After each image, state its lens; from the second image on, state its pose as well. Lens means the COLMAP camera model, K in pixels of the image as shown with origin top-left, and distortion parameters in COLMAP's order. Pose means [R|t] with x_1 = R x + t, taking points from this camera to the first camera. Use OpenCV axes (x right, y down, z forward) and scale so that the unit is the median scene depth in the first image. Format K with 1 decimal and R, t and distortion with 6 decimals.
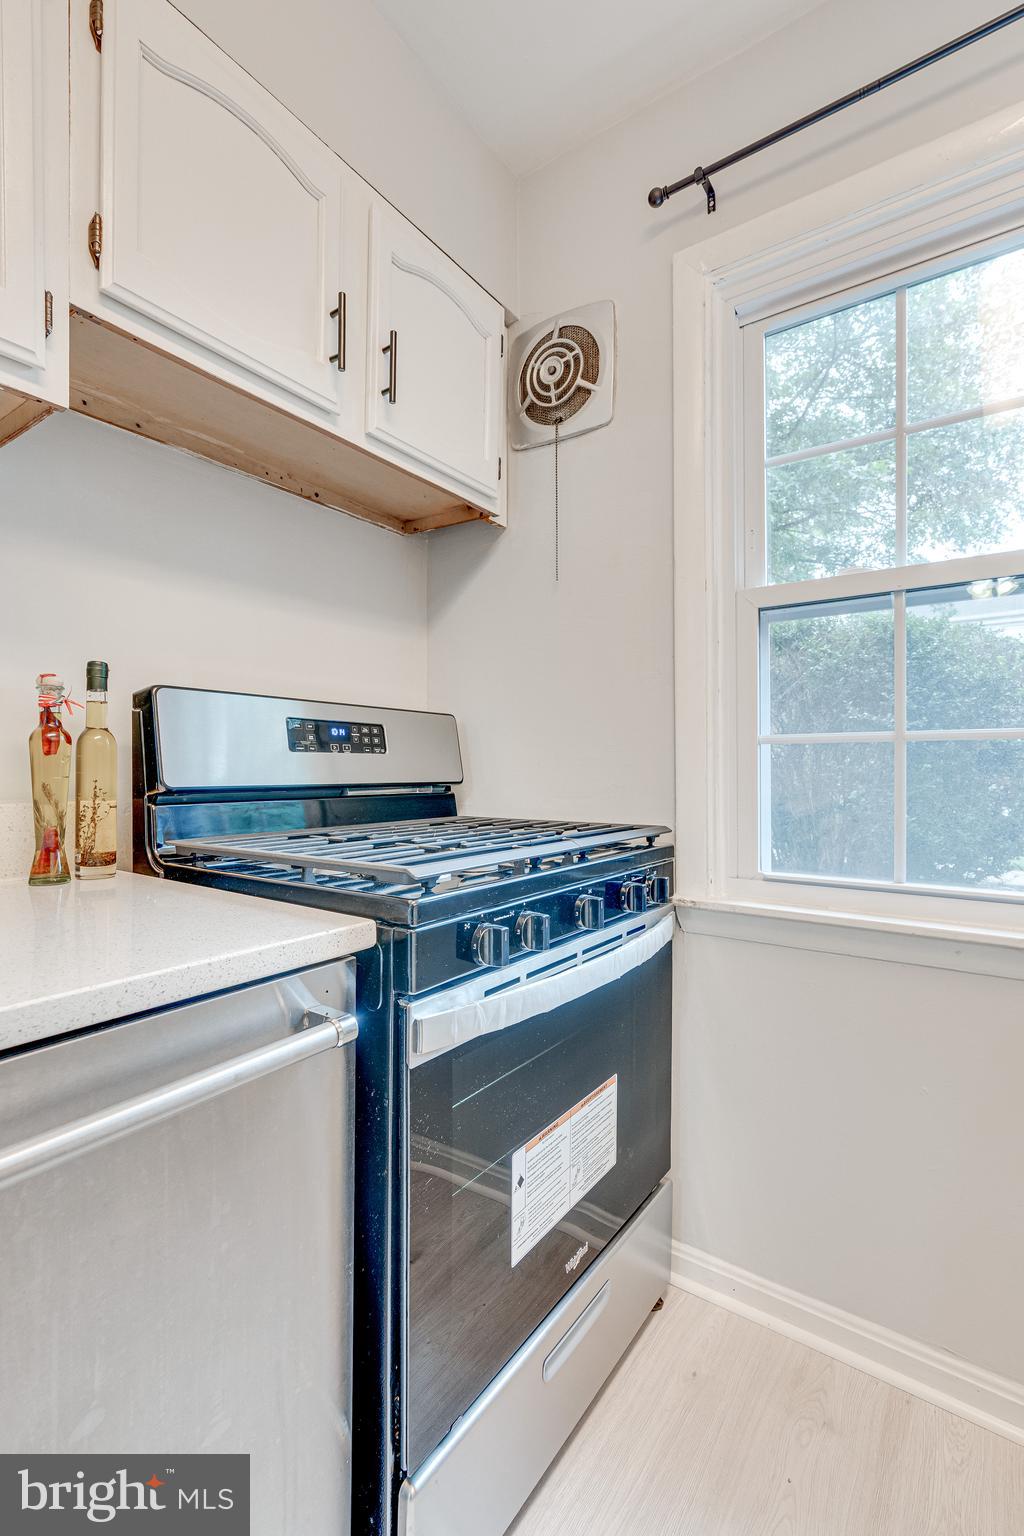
lens RADIAL K [[706.4, 0, 500.1], [0, 706.4, 766.5], [0, 0, 1]] dist [-0.002025, 0.000890]
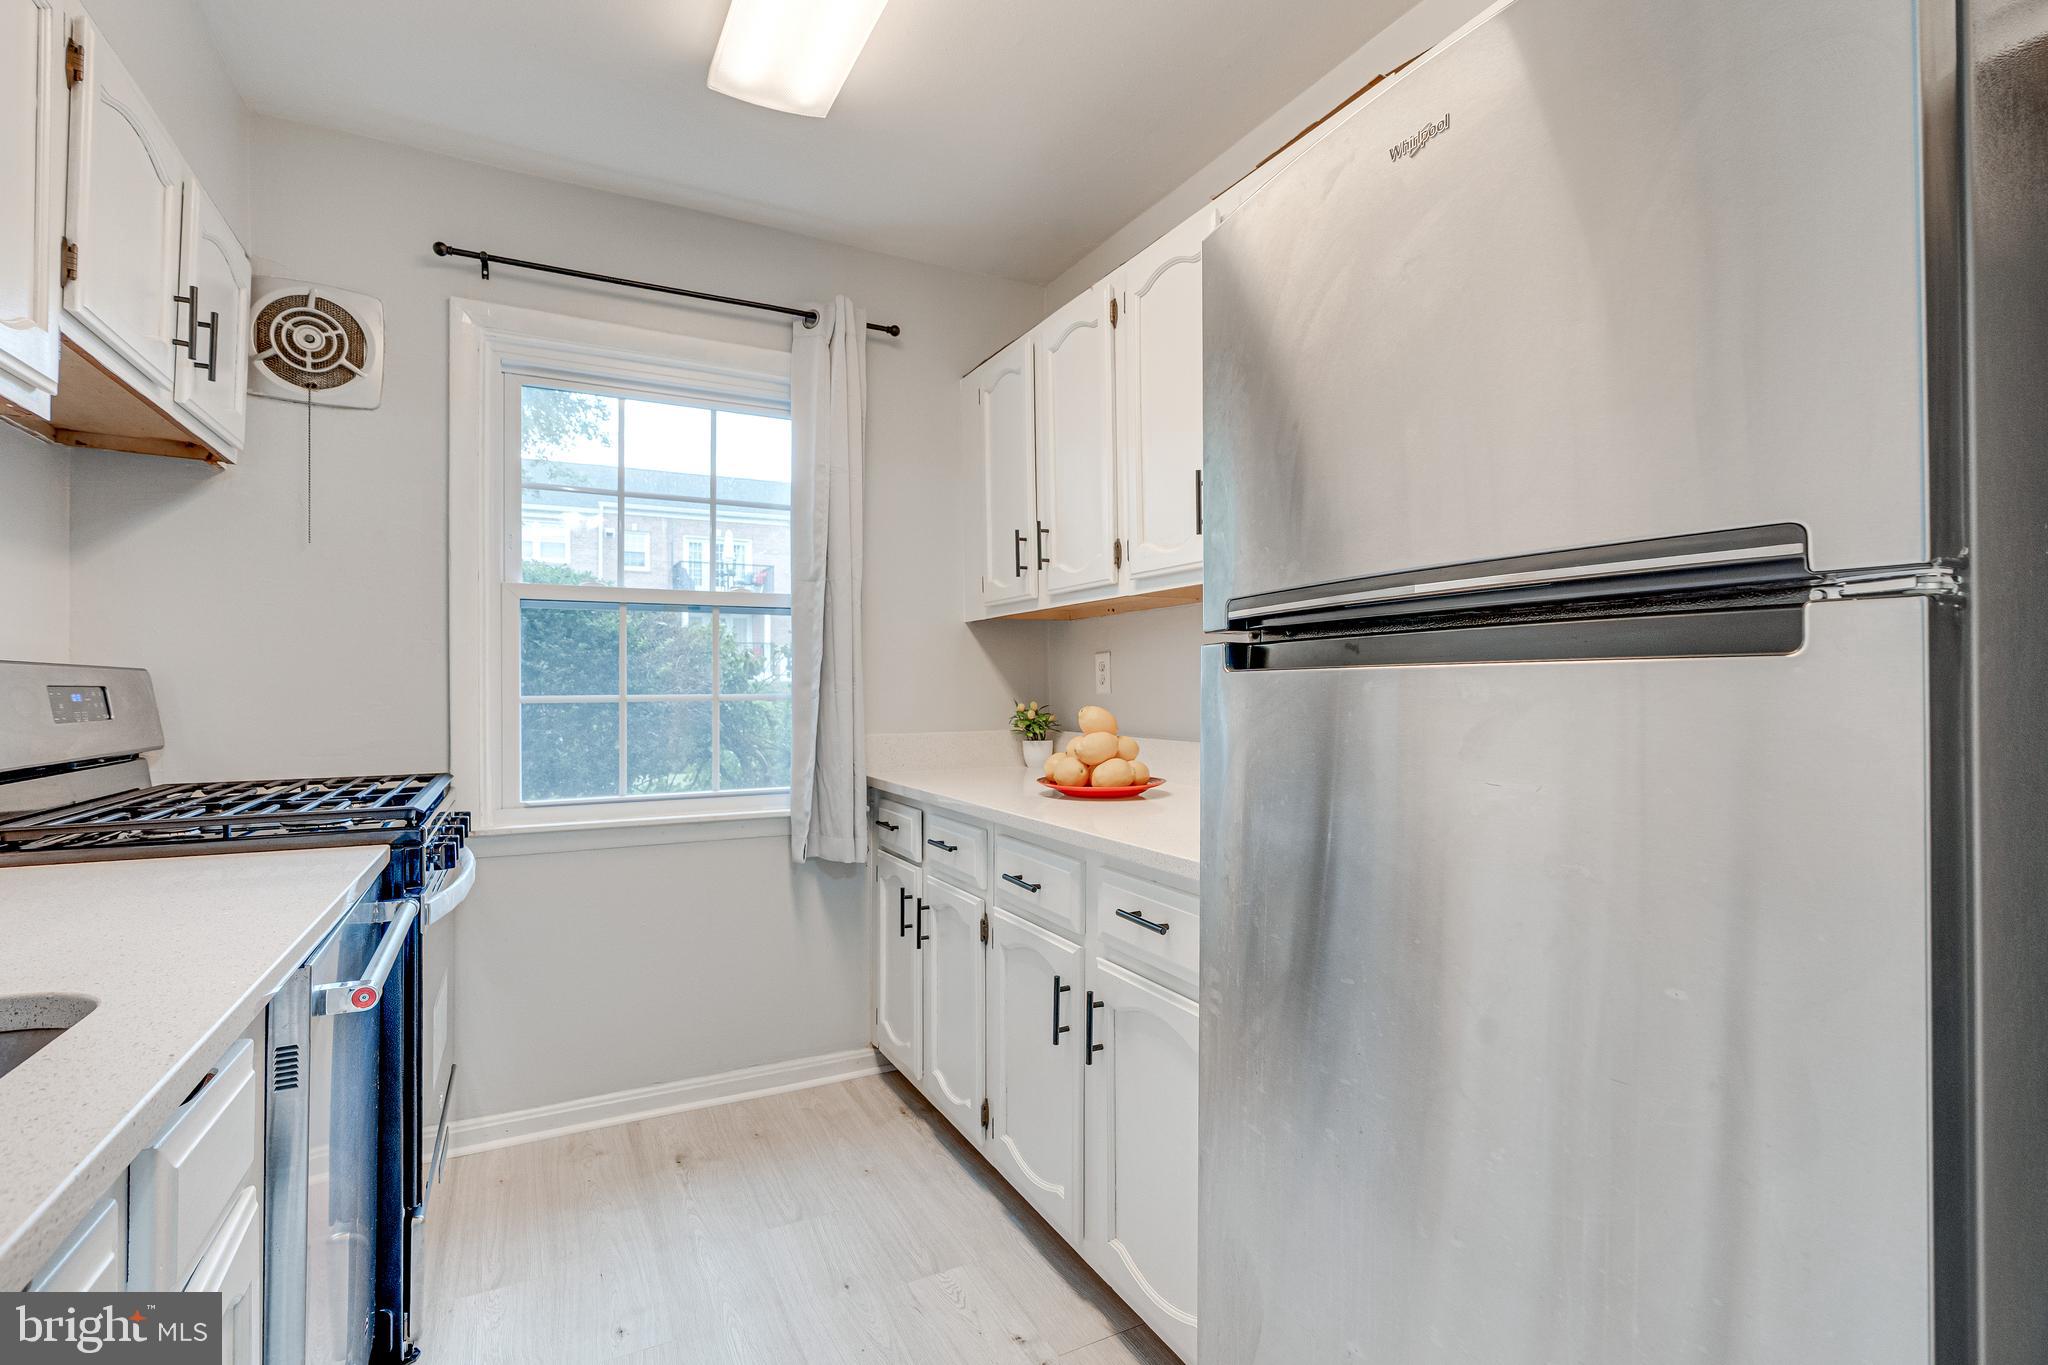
lens RADIAL K [[941.8, 0, 1006.0], [0, 941.8, 685.4], [0, 0, 1]] dist [-0.002025, 0.000890]
pose [[0.467454, -0.002699, 0.884013, -0.677061], [0.004916, 0.999988, 0.000453, -0.055635], [-0.884004, 0.004134, 0.467461, -0.539814]]
